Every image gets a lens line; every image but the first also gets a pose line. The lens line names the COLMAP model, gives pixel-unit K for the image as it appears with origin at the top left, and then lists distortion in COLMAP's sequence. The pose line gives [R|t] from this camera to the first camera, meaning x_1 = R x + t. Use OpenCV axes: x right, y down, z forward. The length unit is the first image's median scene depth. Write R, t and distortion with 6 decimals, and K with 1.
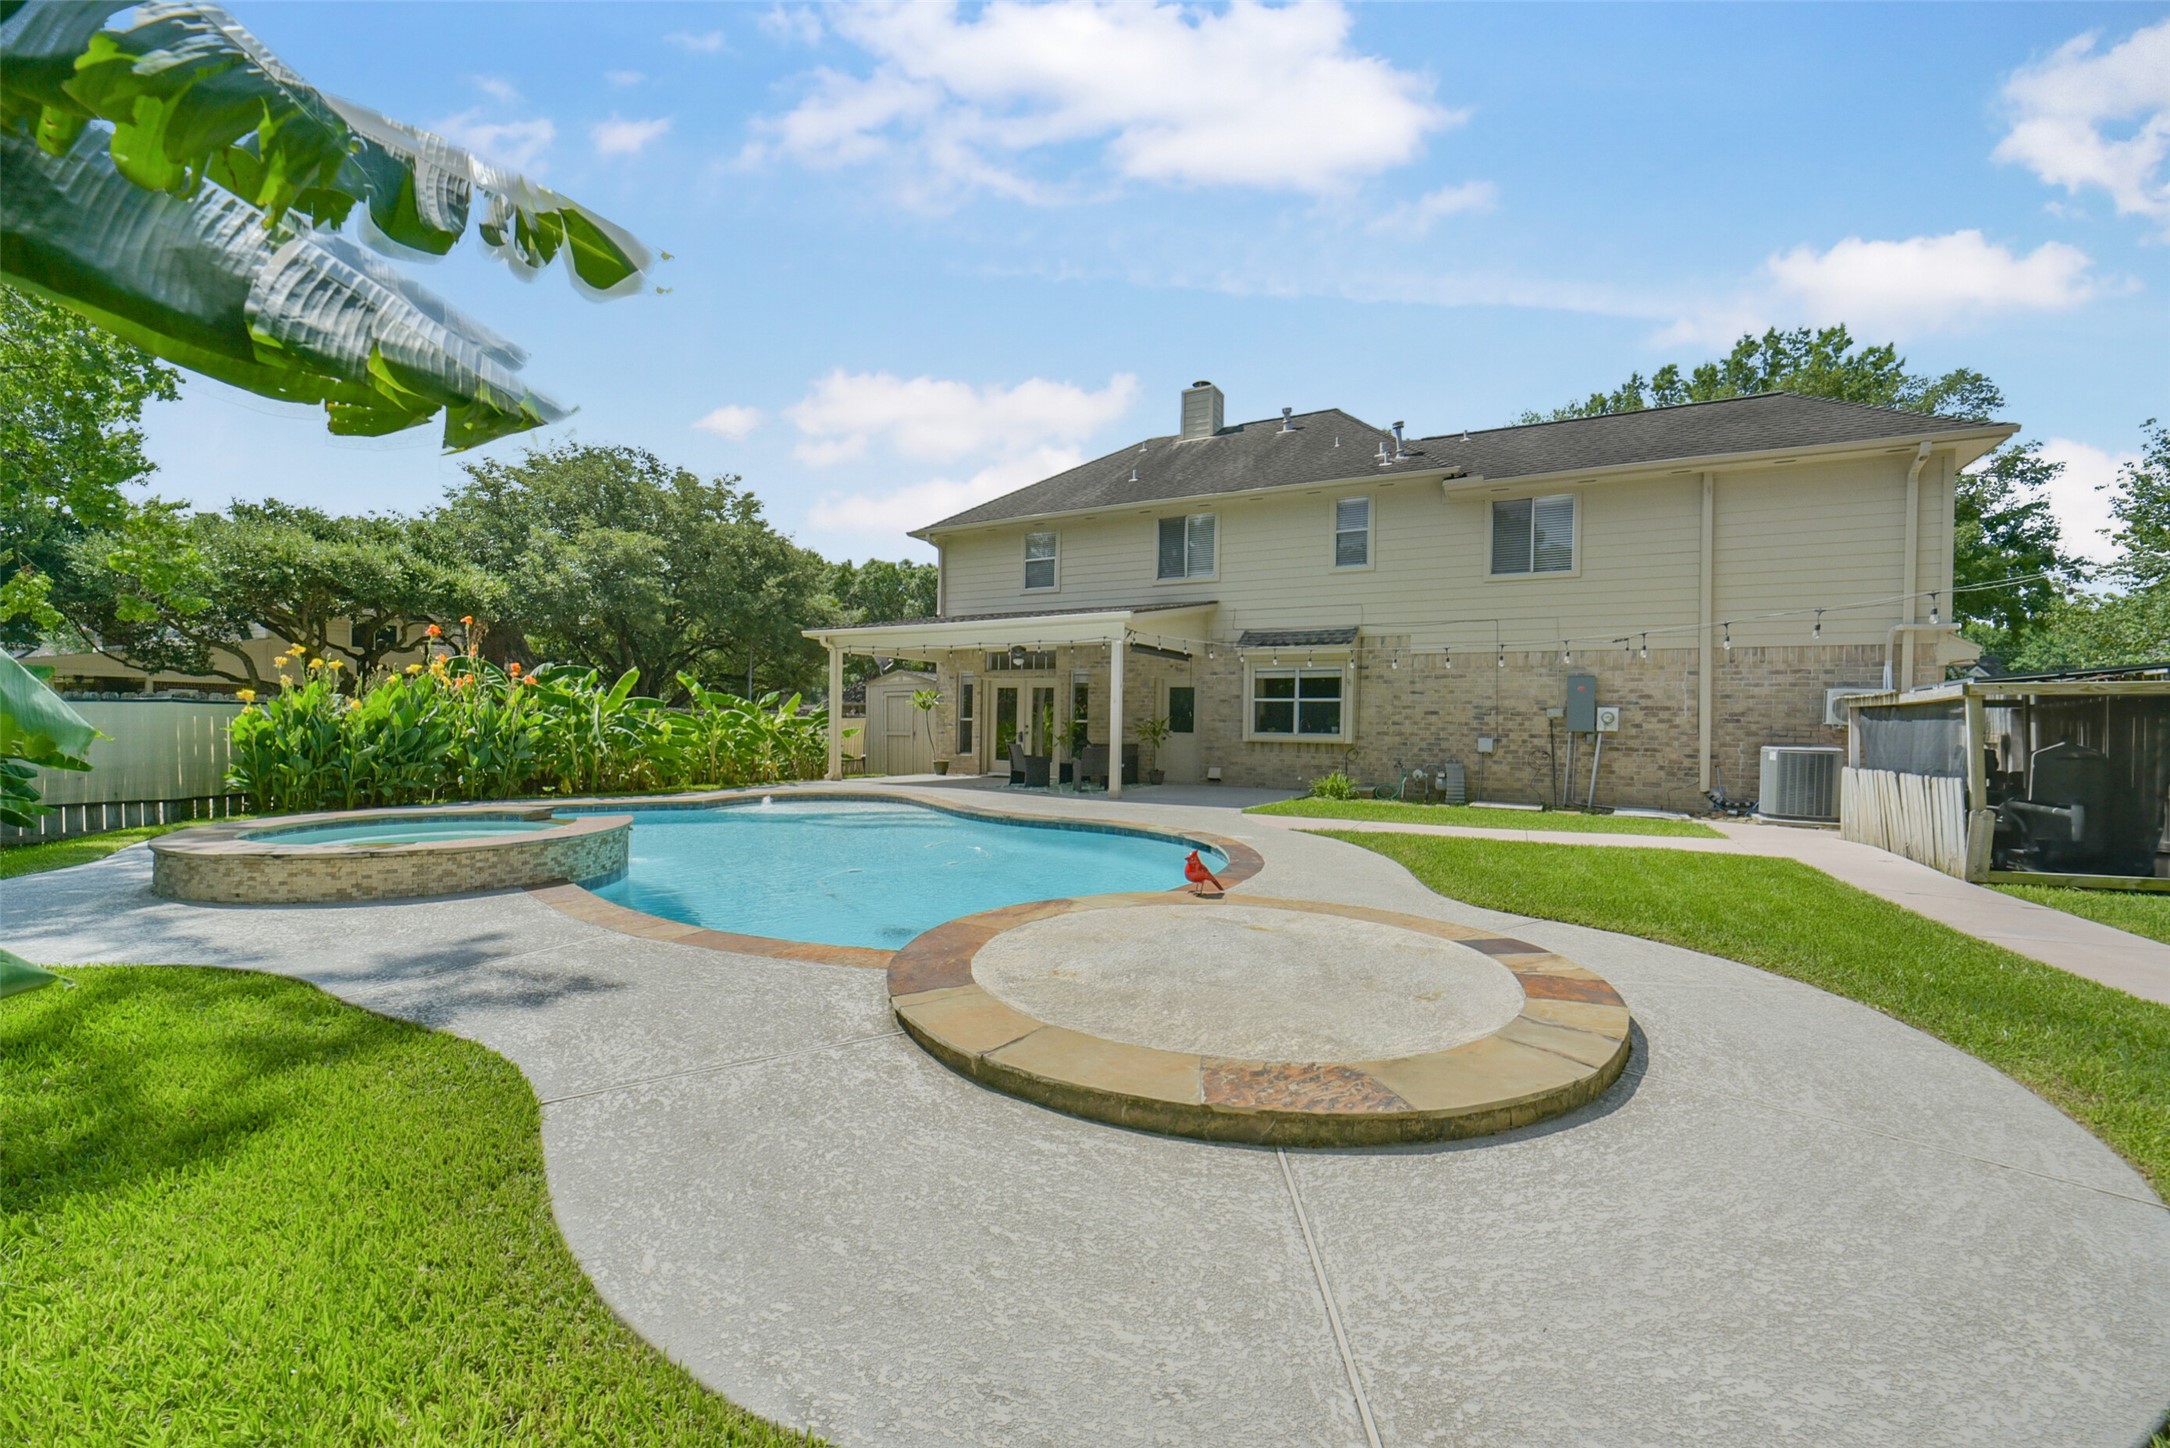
lens RADIAL K [[887.7, 0, 1085.0], [0, 887.7, 724.0], [0, 0, 1]] dist [-0.028718, 0.009350]
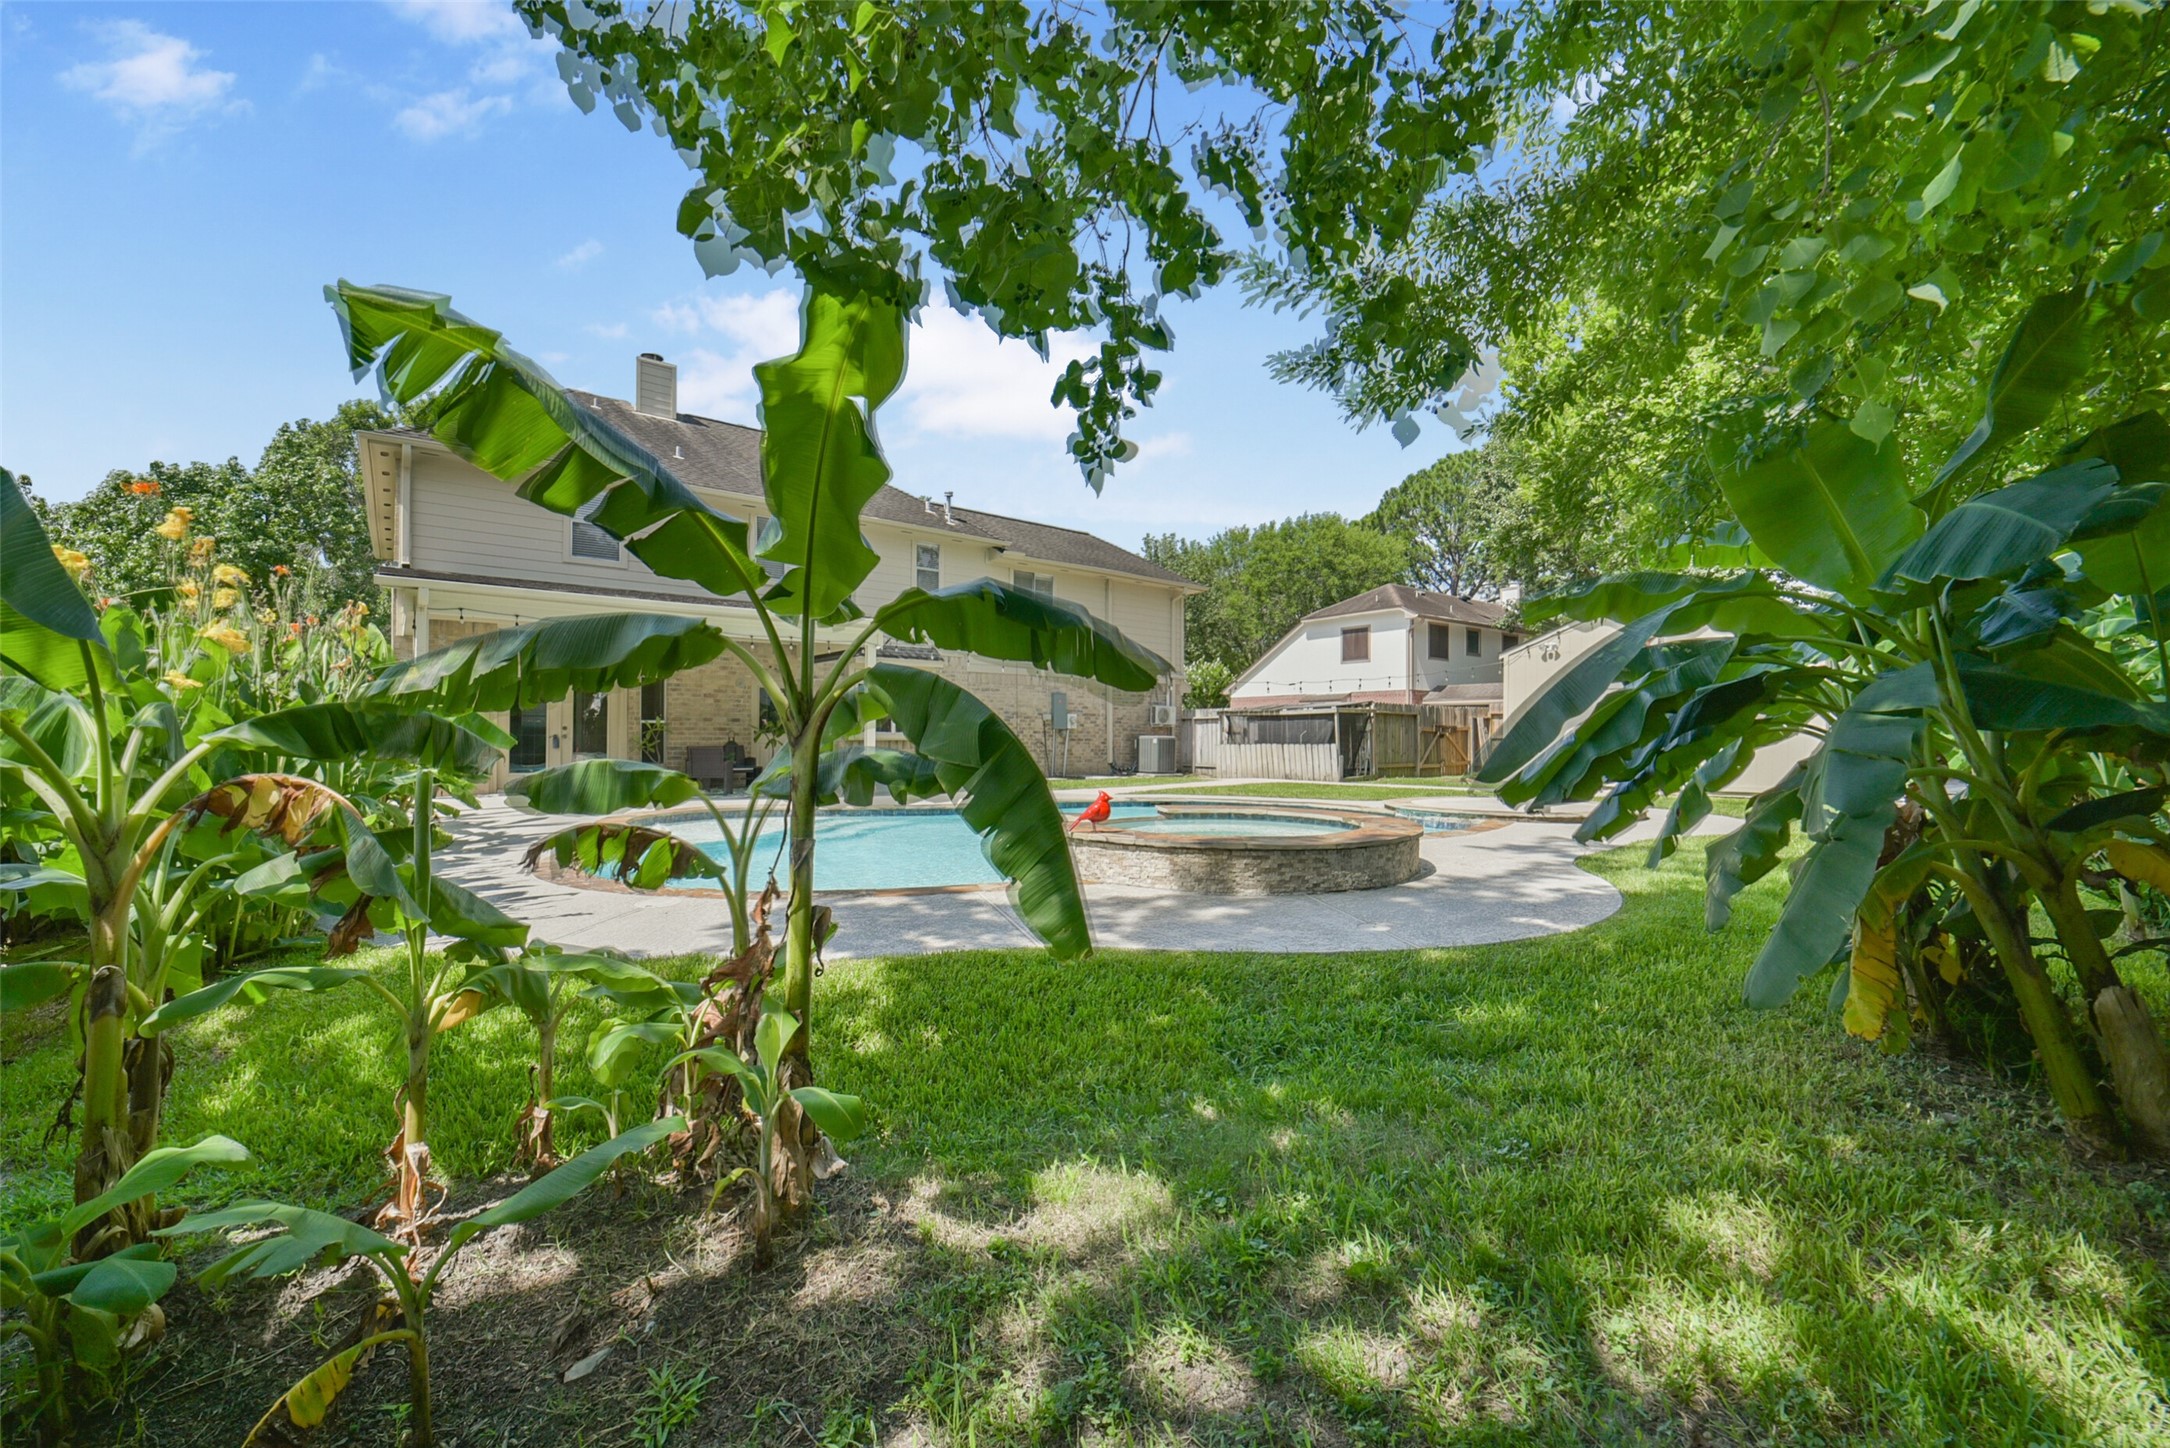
lens RADIAL K [[893.4, 0, 1091.9], [0, 893.4, 717.6], [0, 0, 1]] dist [-0.010372, 0.000442]
pose [[0.352928, 0.007127, 0.935624, -0.796843], [0.002659, 0.999959, -0.008620, 0.001943], [-0.935647, 0.005530, 0.352894, 0.340686]]
